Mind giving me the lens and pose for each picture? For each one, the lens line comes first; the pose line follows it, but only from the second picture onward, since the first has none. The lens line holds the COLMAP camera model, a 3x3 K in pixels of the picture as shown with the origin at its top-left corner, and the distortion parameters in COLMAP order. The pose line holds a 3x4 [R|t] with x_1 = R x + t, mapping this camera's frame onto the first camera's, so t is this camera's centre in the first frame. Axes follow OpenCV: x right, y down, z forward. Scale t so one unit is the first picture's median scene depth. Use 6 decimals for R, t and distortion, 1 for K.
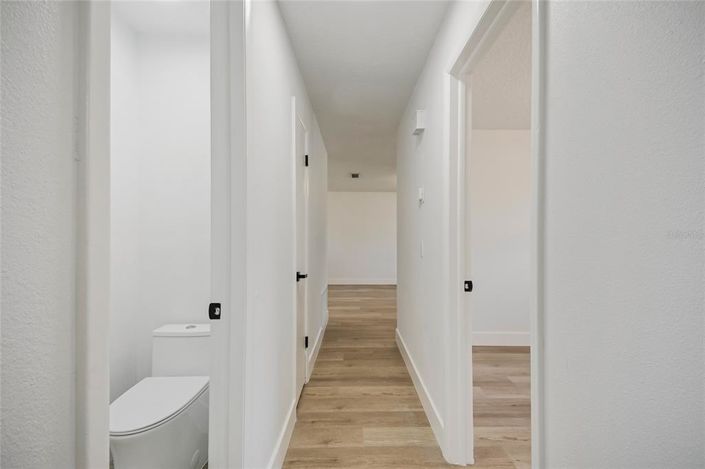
lens RADIAL K [[313.4, 0, 354.6], [0, 313.4, 228.2], [0, 0, 1]] dist [0.002028, -0.005077]
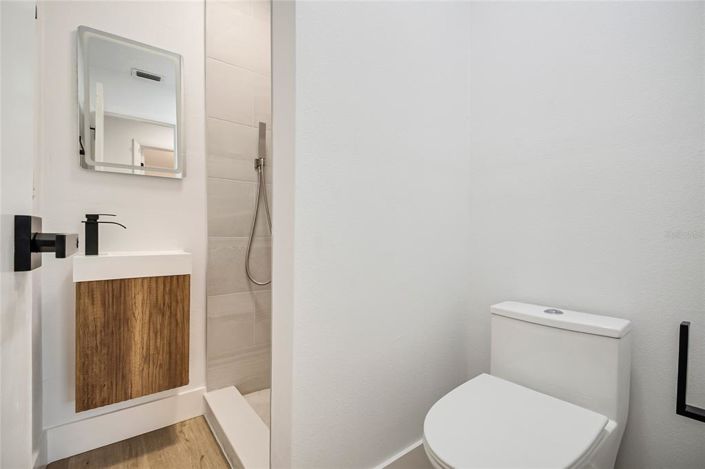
lens RADIAL K [[313.4, 0, 380.4], [0, 313.4, 232.9], [0, 0, 1]] dist [0.002028, -0.005077]
pose [[0.654778, 0.022445, -0.755488, -0.207411], [-0.000608, 0.999574, 0.029170, 0.106879], [0.755821, -0.018640, 0.654513, 0.268385]]
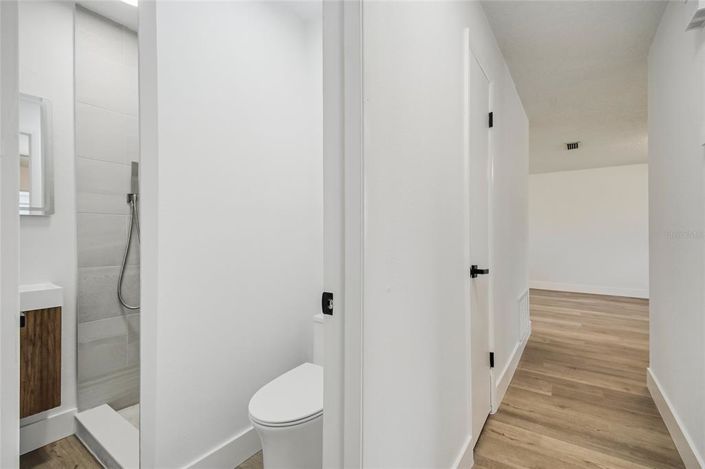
lens RADIAL K [[313.4, 0, 355.2], [0, 313.4, 228.6], [0, 0, 1]] dist [0.002028, -0.005077]
pose [[0.818988, -0.006565, -0.573773, 0.011237], [0.012291, 0.999906, 0.006103, 0.038398], [0.573679, -0.012051, 0.818992, 0.196315]]
